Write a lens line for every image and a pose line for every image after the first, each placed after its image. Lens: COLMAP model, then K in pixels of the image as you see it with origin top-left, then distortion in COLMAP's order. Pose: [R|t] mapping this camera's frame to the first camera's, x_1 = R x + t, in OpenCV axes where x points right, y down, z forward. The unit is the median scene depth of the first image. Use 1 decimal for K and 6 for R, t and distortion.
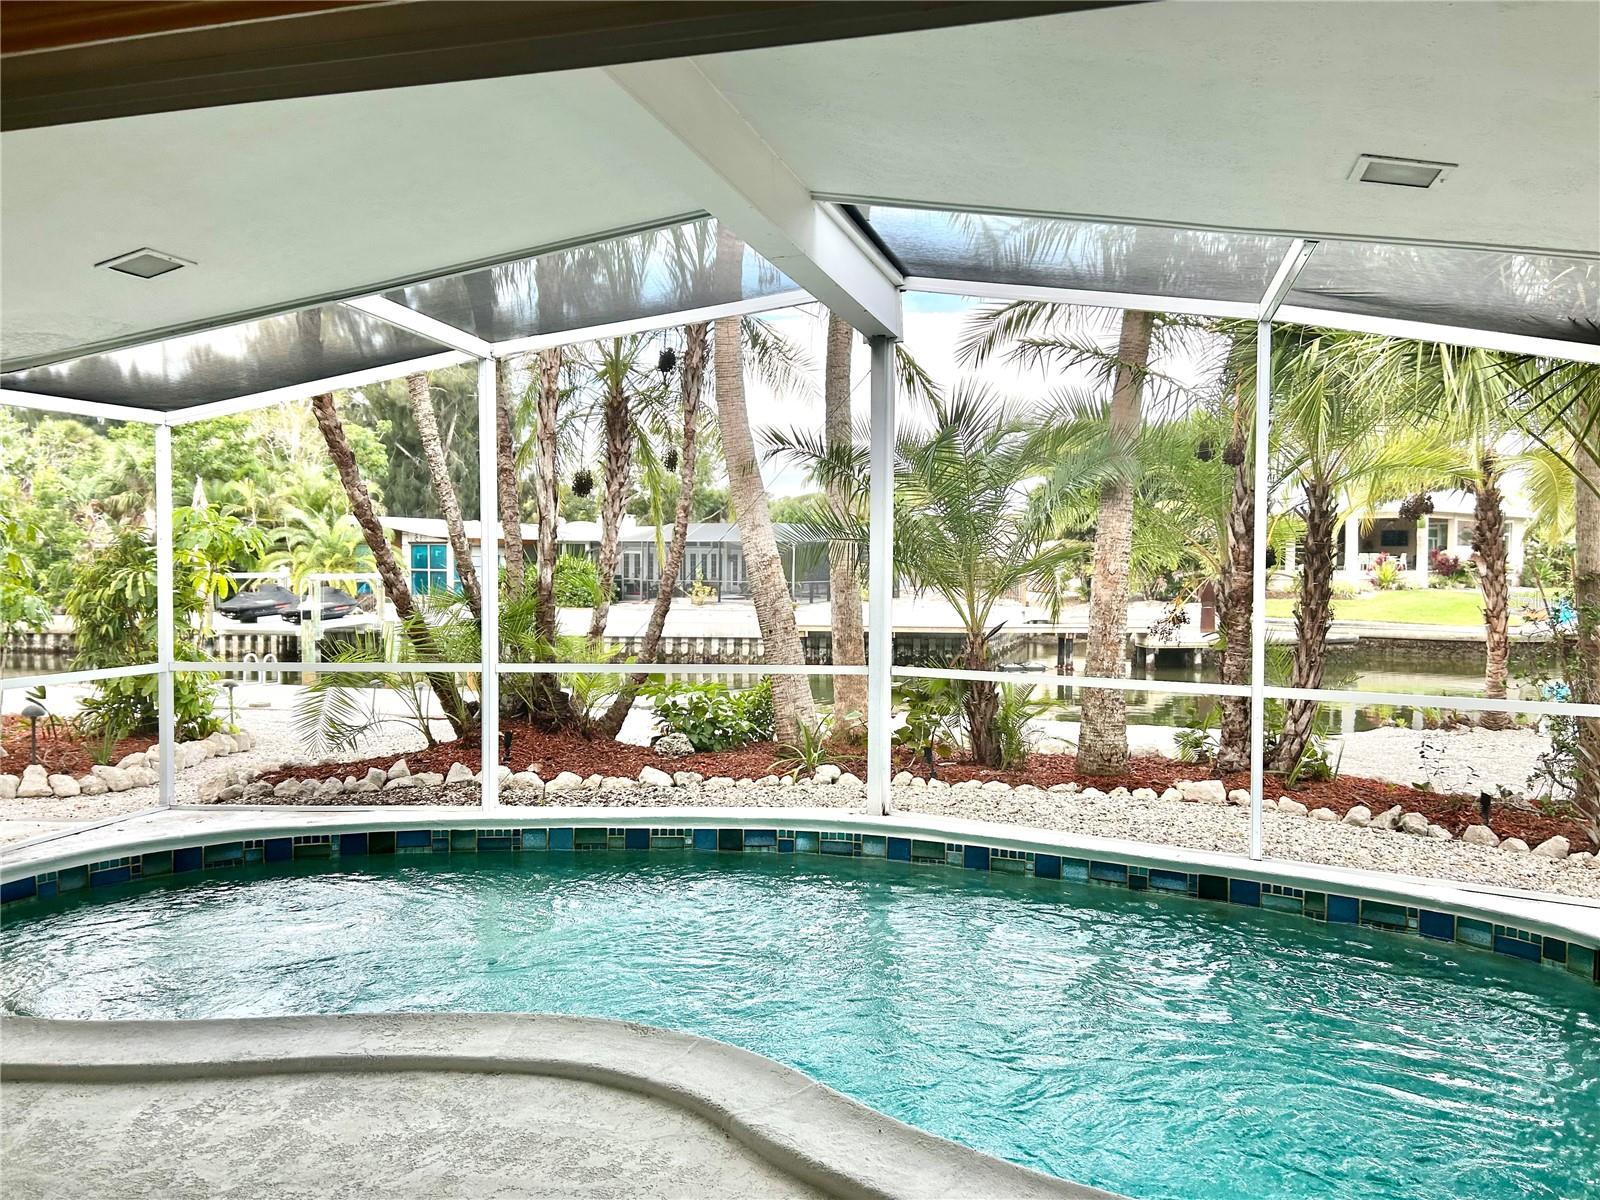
lens RADIAL K [[1201.8, 0, 821.6], [0, 1201.8, 625.6], [0, 0, 1]] dist [0.055599, -0.056337]
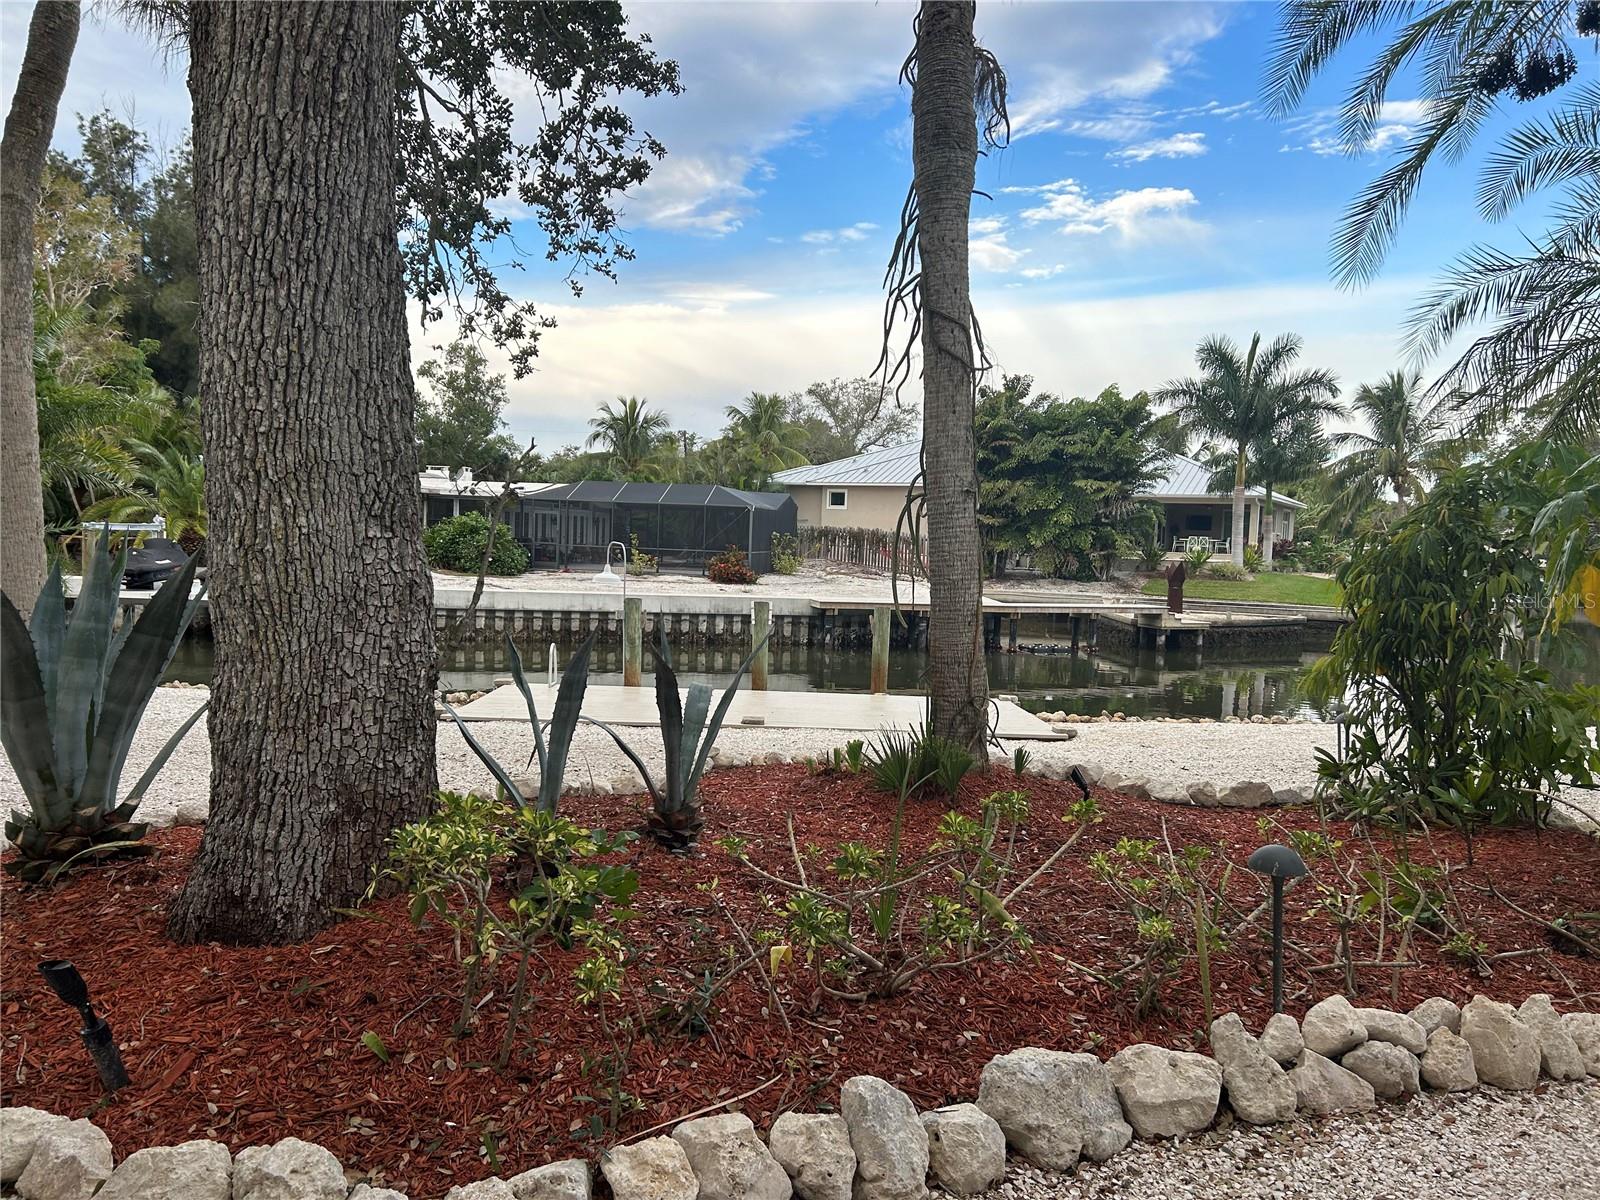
lens RADIAL K [[1201.8, 0, 800.3], [0, 1201.8, 622.8], [0, 0, 1]] dist [0.055599, -0.056337]
pose [[0.954838, 0.007391, 0.297036, -0.267695], [-0.015074, 0.999608, 0.023582, -0.005098], [-0.296745, -0.026994, 0.954575, 0.122709]]
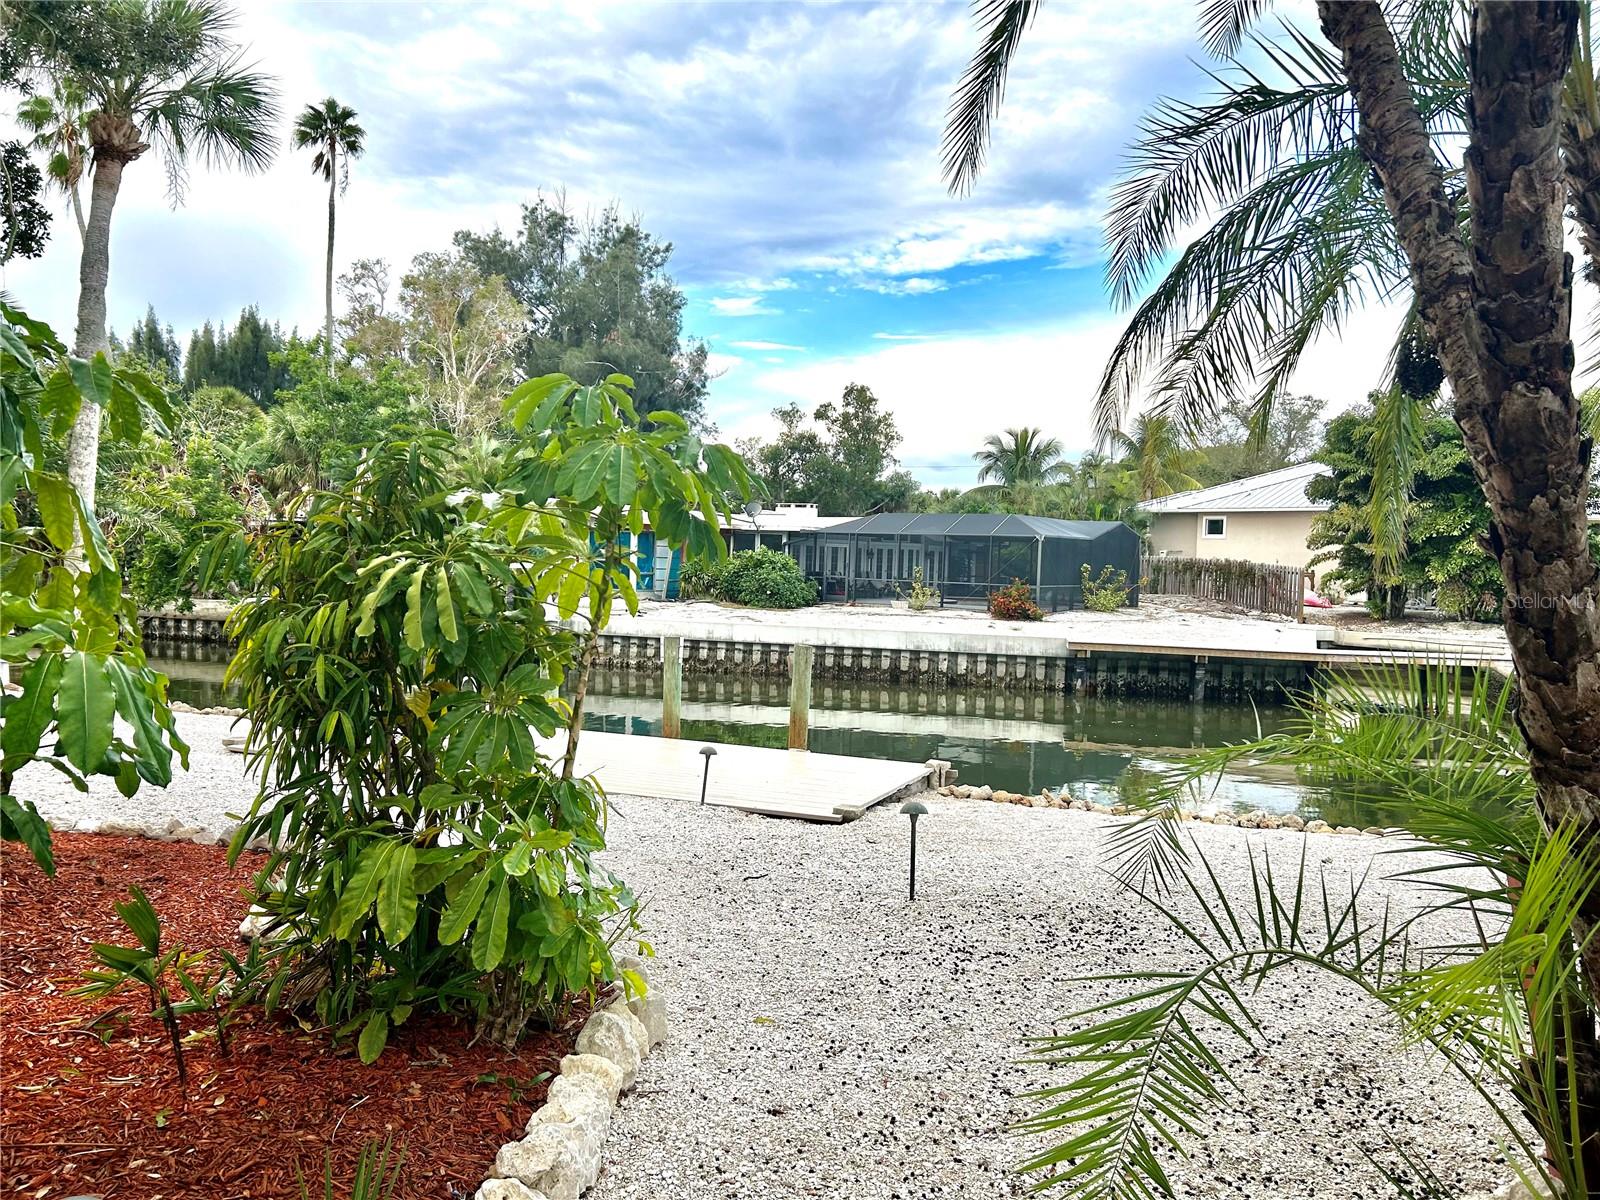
lens RADIAL K [[1201.8, 0, 791.1], [0, 1201.8, 611.8], [0, 0, 1]] dist [0.055599, -0.056337]
pose [[0.993151, 0.032797, -0.112138, -0.102861], [-0.033781, 0.999406, -0.006884, -0.007376], [0.111845, 0.010625, 0.993669, 0.164100]]
